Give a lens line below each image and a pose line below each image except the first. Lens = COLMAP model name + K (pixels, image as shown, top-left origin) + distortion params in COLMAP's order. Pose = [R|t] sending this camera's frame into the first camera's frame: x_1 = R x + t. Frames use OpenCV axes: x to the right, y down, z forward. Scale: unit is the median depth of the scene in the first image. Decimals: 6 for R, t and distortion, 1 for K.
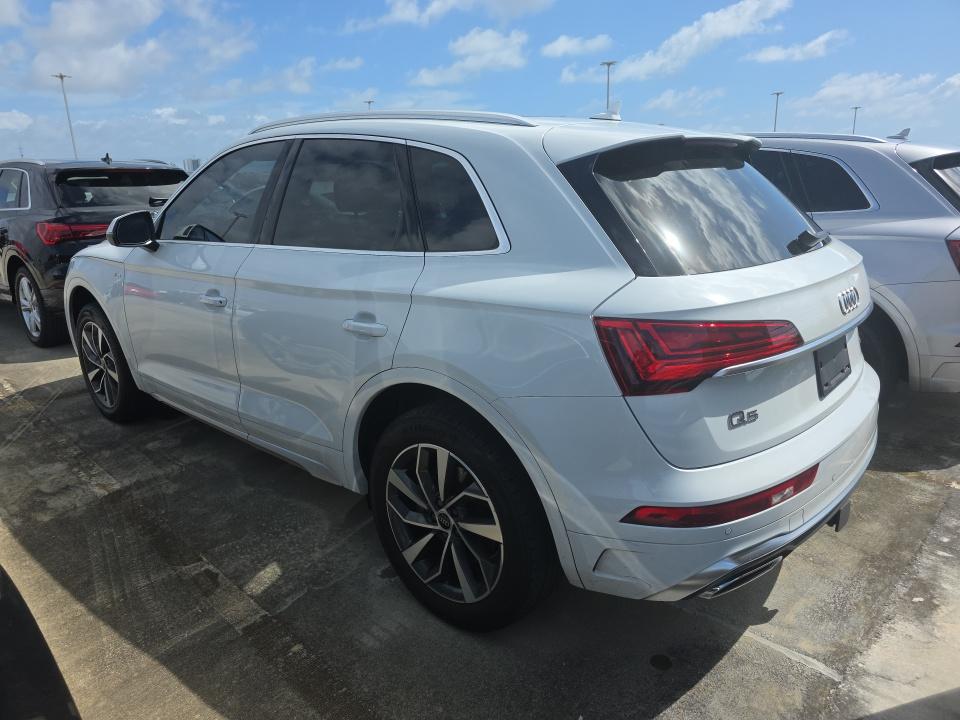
lens RADIAL K [[654.1, 0, 476.1], [0, 654.1, 387.1], [0, 0, 1]] dist [0.067810, -0.065904]
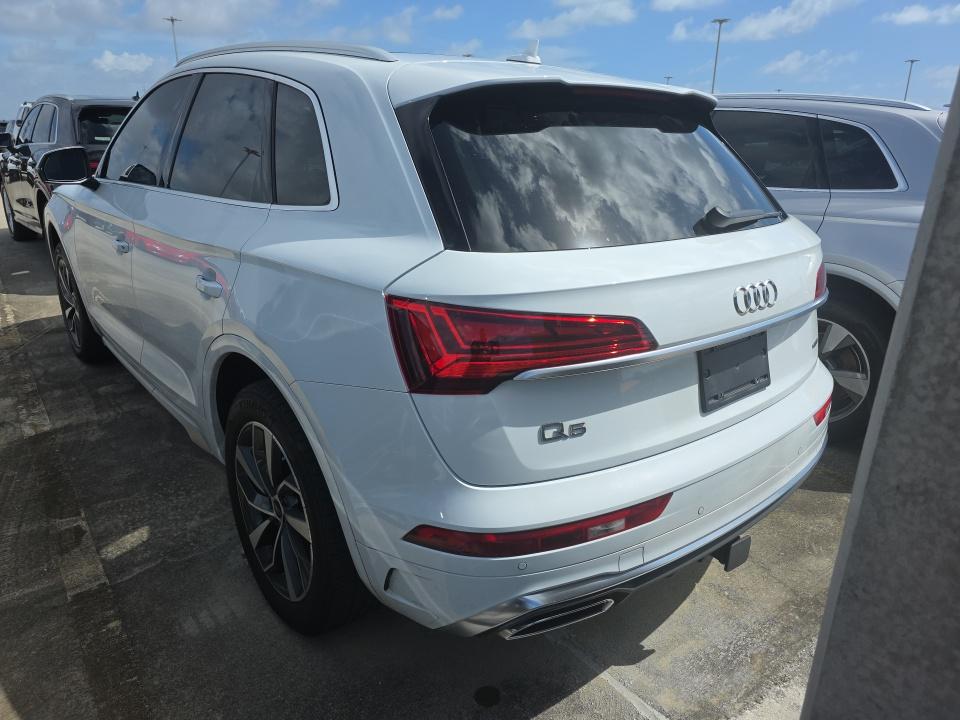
lens RADIAL K [[656.1, 0, 484.5], [0, 656.1, 382.4], [0, 0, 1]] dist [0.049343, -0.051510]
pose [[0.989353, 0.090008, -0.114363, 0.315895], [-0.084256, 0.994970, 0.054184, -0.039770], [0.118665, -0.043971, 0.991960, 0.144647]]
